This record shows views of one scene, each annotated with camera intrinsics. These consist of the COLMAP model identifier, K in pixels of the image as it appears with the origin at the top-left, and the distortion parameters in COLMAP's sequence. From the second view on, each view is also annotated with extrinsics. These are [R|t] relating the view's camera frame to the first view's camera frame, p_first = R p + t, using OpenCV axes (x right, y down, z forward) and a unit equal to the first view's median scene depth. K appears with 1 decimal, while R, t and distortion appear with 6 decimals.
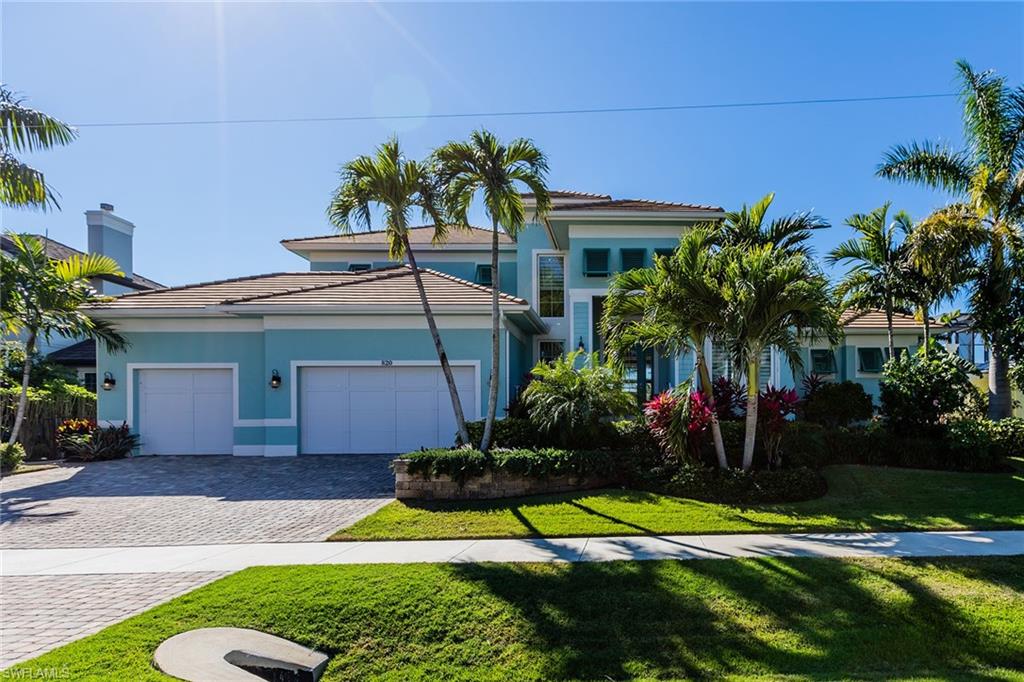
lens RADIAL K [[474.9, 0, 534.8], [0, 474.9, 386.9], [0, 0, 1]] dist [0.002168, 0.000627]
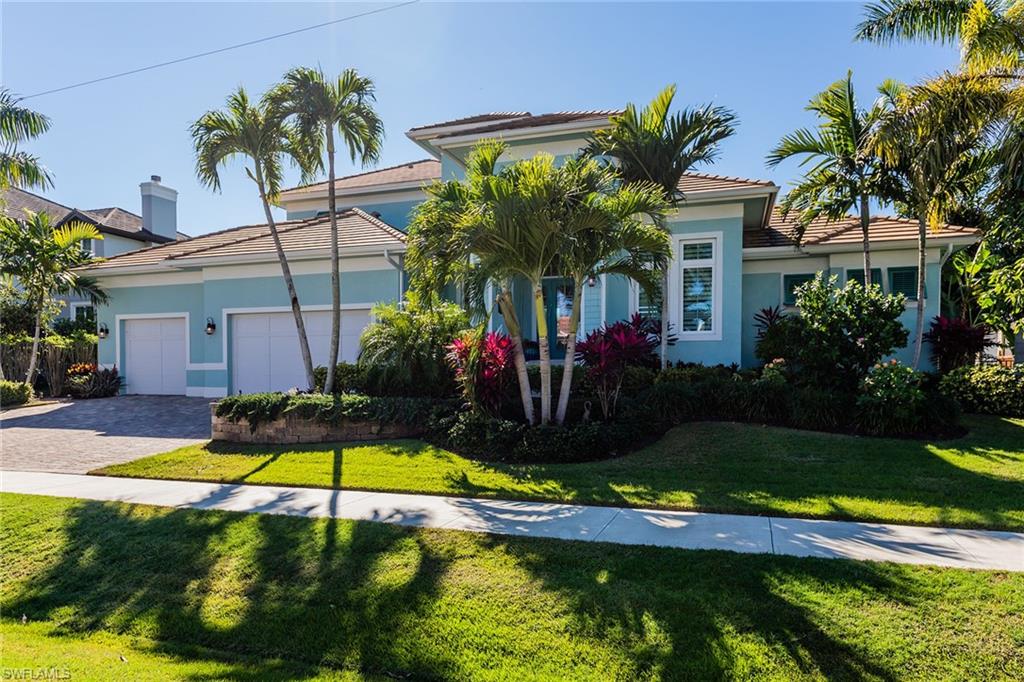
lens RADIAL K [[509.1, 0, 512.0], [0, 509.1, 341.0], [0, 0, 1]] dist [0.004432, 0.000149]
pose [[0.960796, -0.011031, -0.277036, 0.549104], [0.018003, 0.999582, 0.022635, 0.004081], [0.276671, -0.026736, 0.960593, 0.093737]]
